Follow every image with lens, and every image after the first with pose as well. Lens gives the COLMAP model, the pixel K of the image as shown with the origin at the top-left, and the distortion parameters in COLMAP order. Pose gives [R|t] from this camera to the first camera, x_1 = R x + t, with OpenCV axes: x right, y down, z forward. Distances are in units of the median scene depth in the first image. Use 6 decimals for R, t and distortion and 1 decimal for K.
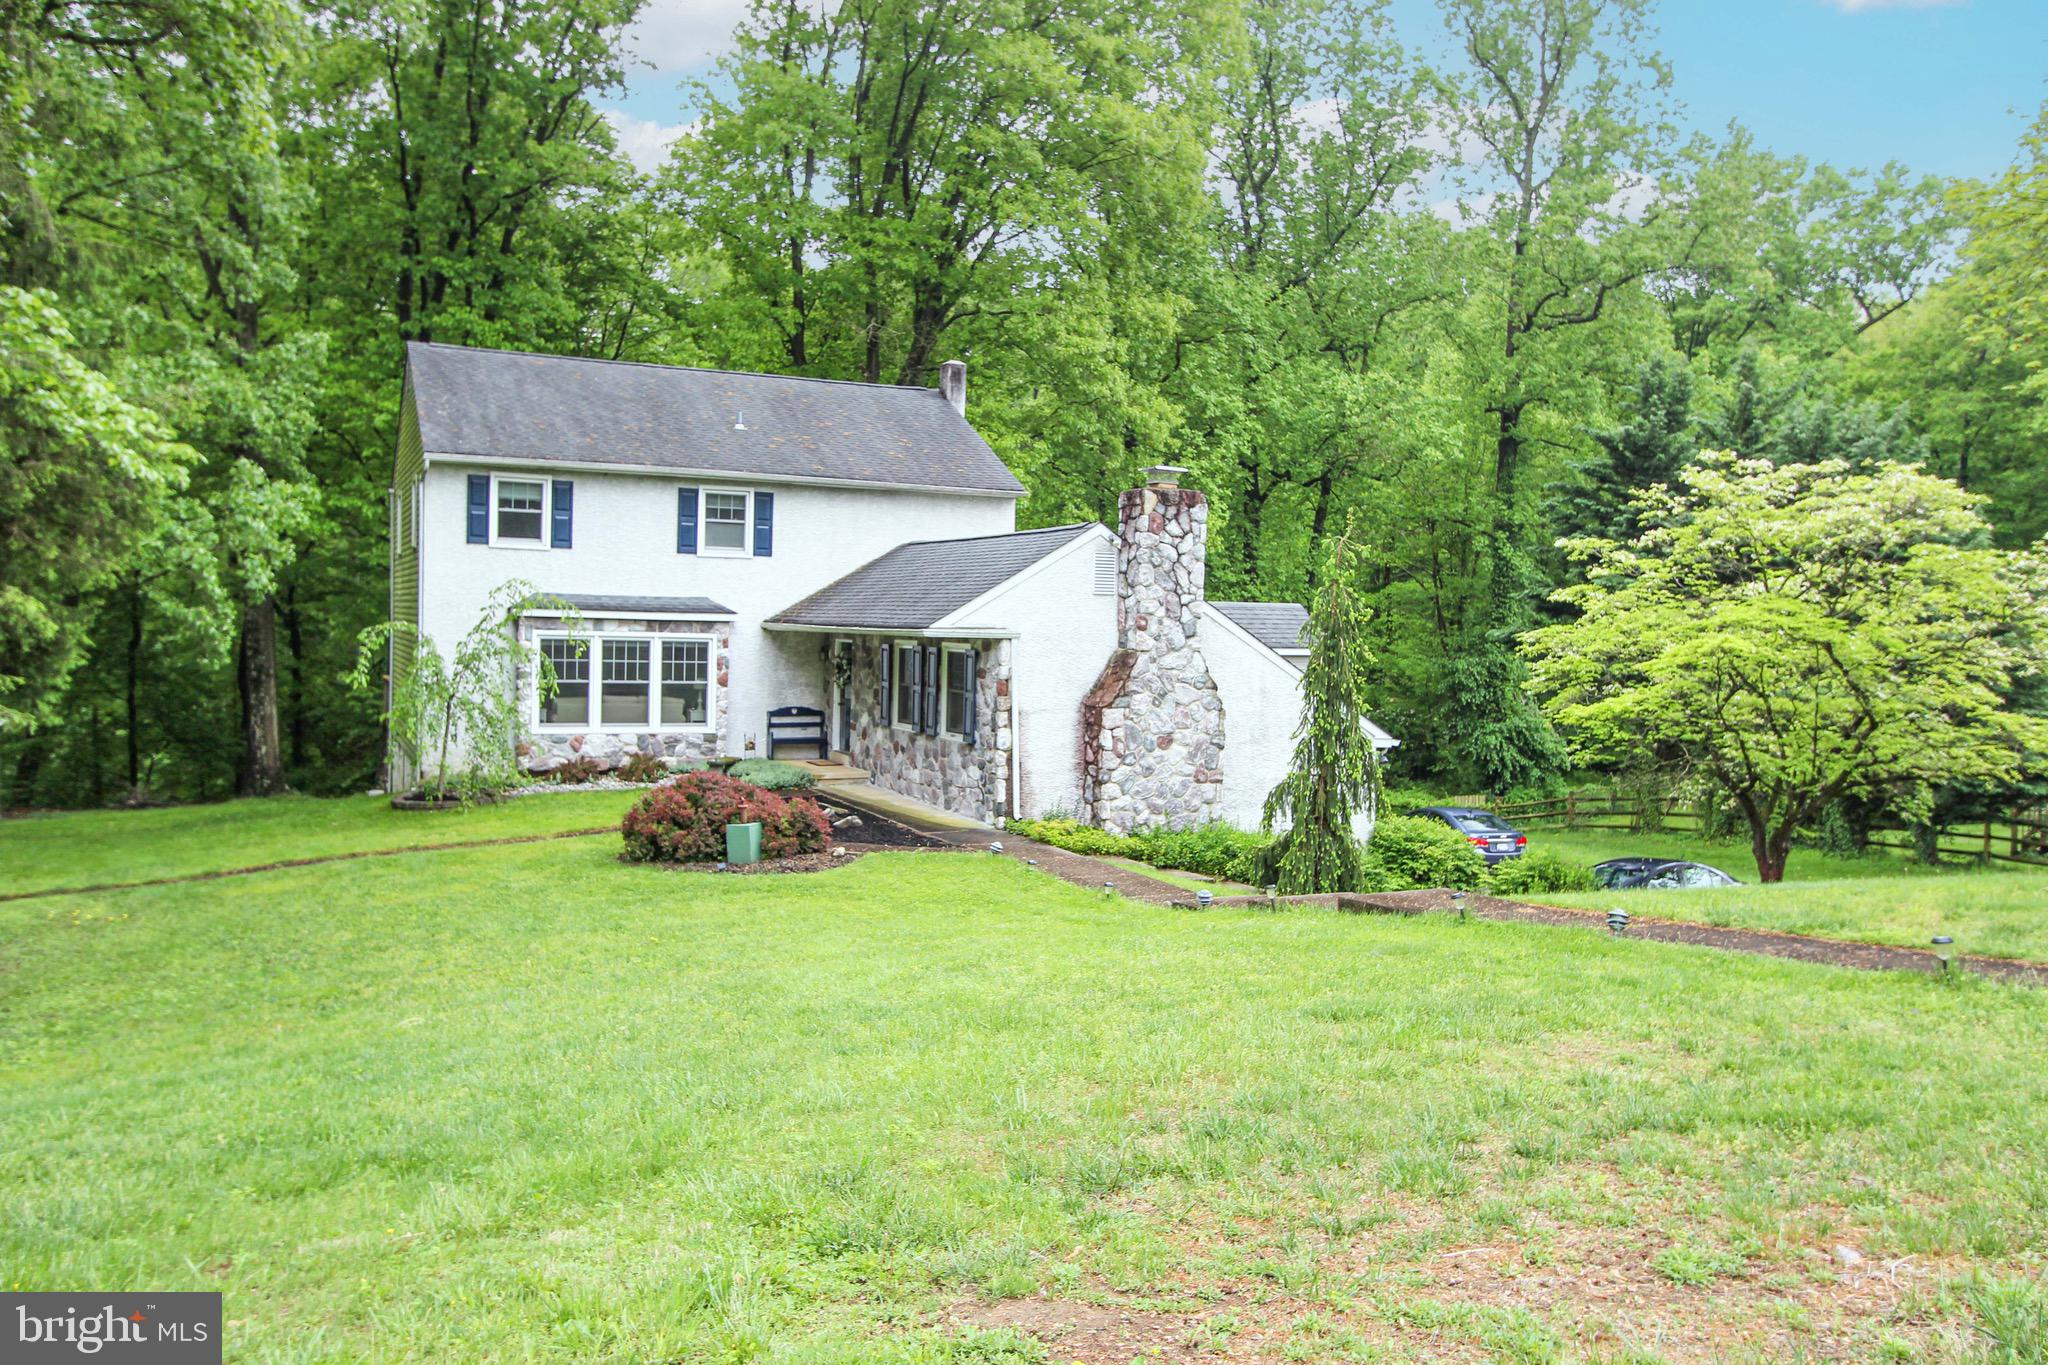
lens RADIAL K [[1671.4, 0, 1024.0], [0, 1671.4, 682.5], [0, 0, 1]] dist [0.032433, -0.001880]
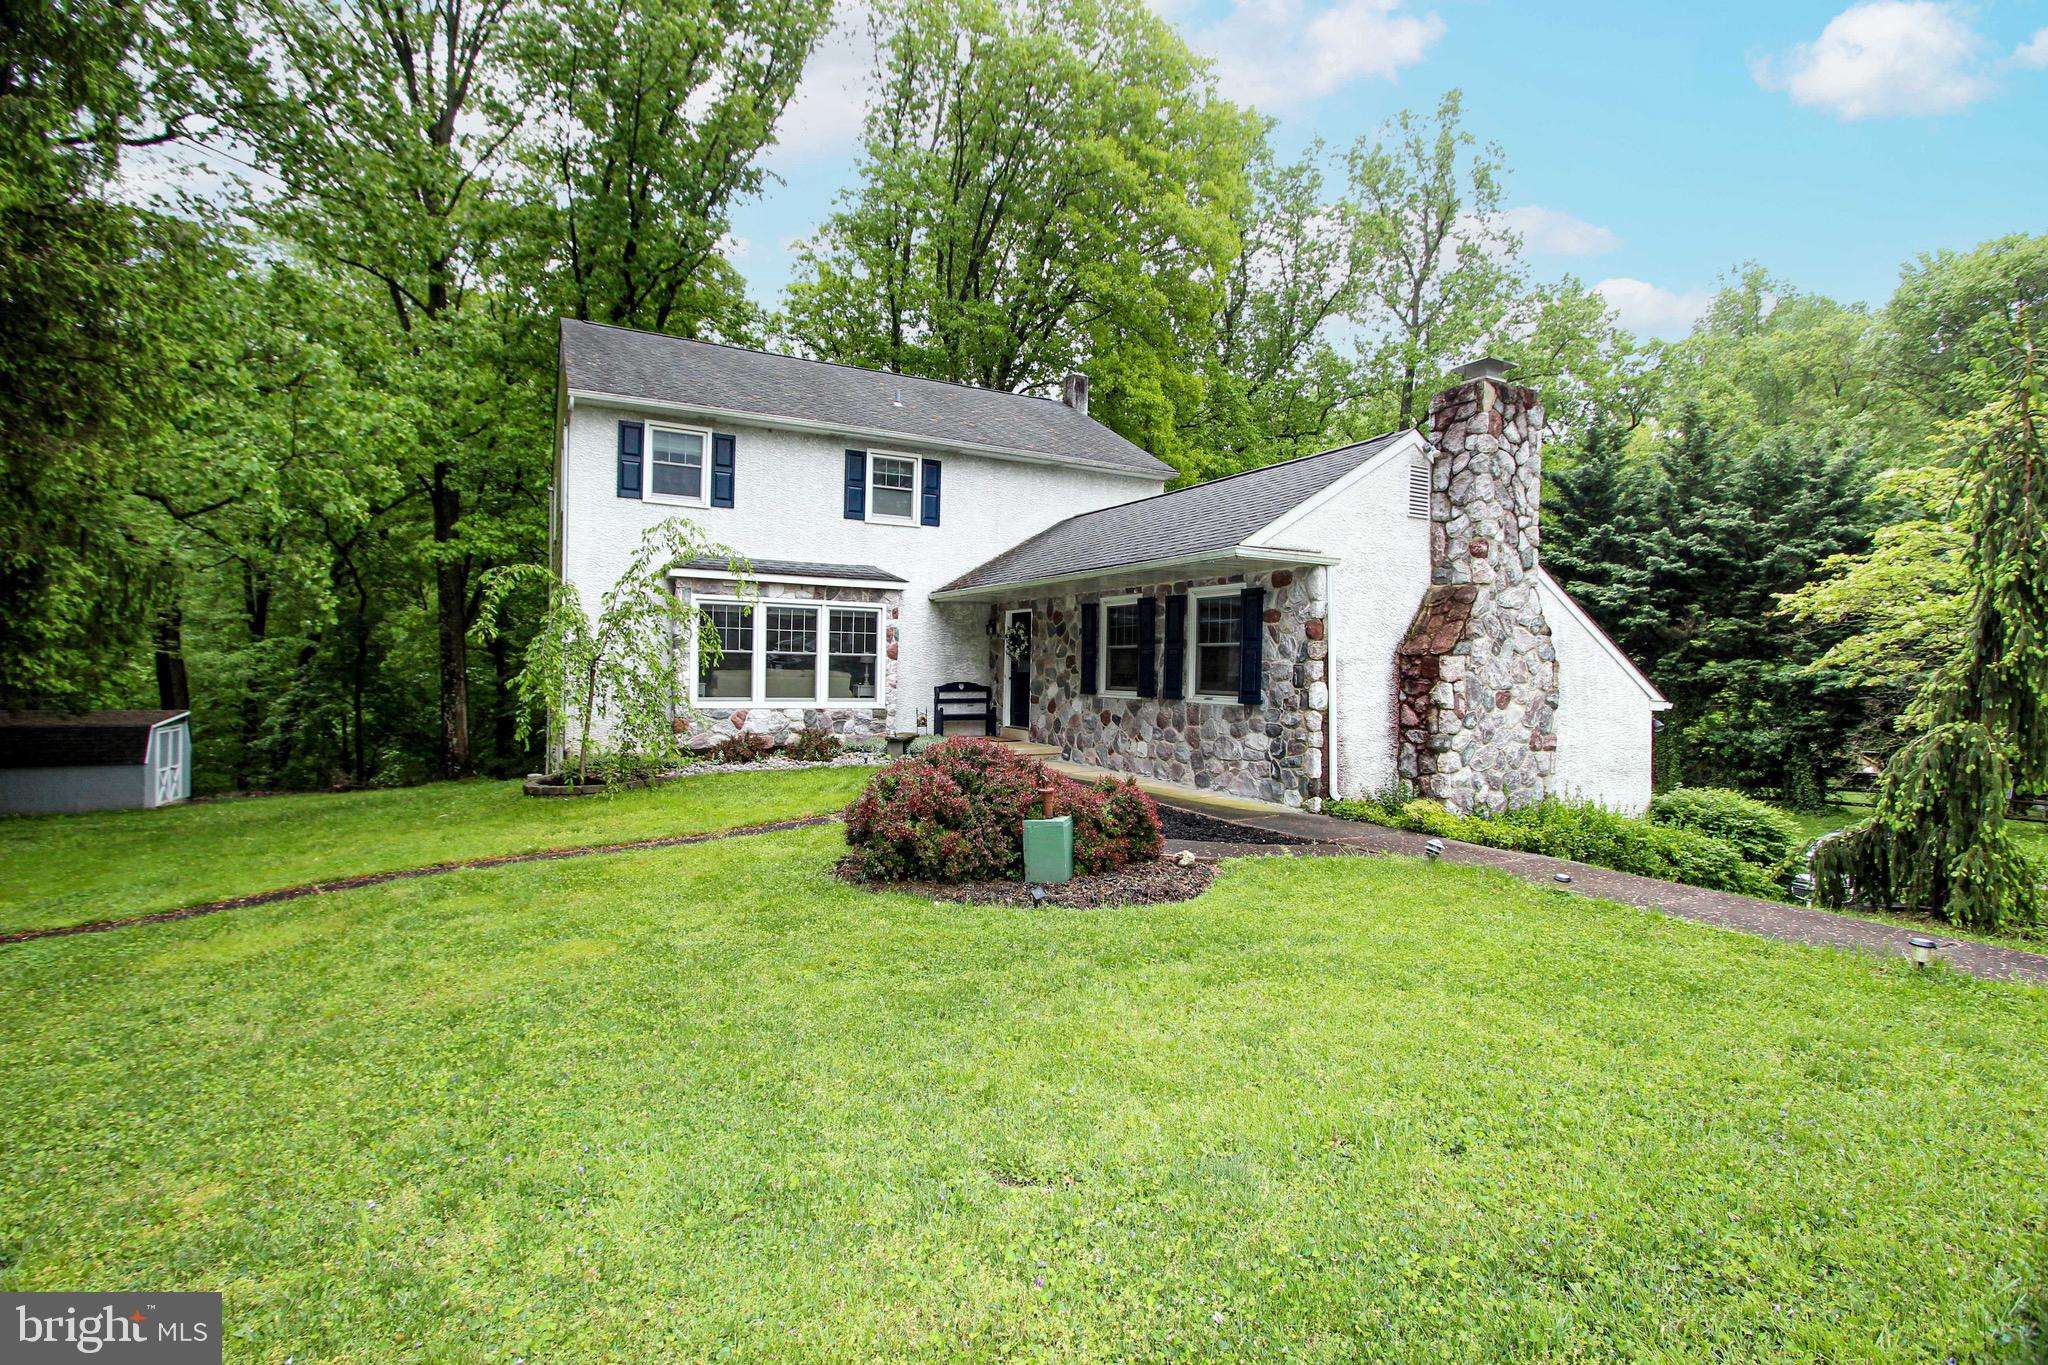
lens RADIAL K [[952.8, 0, 1015.9], [0, 952.8, 684.0], [0, 0, 1]] dist [-0.013523, 0.000481]
pose [[0.998175, -0.007665, 0.059903, -0.153179], [0.009150, 0.999657, -0.024558, 0.032514], [-0.059695, 0.025061, 0.997902, 0.490594]]
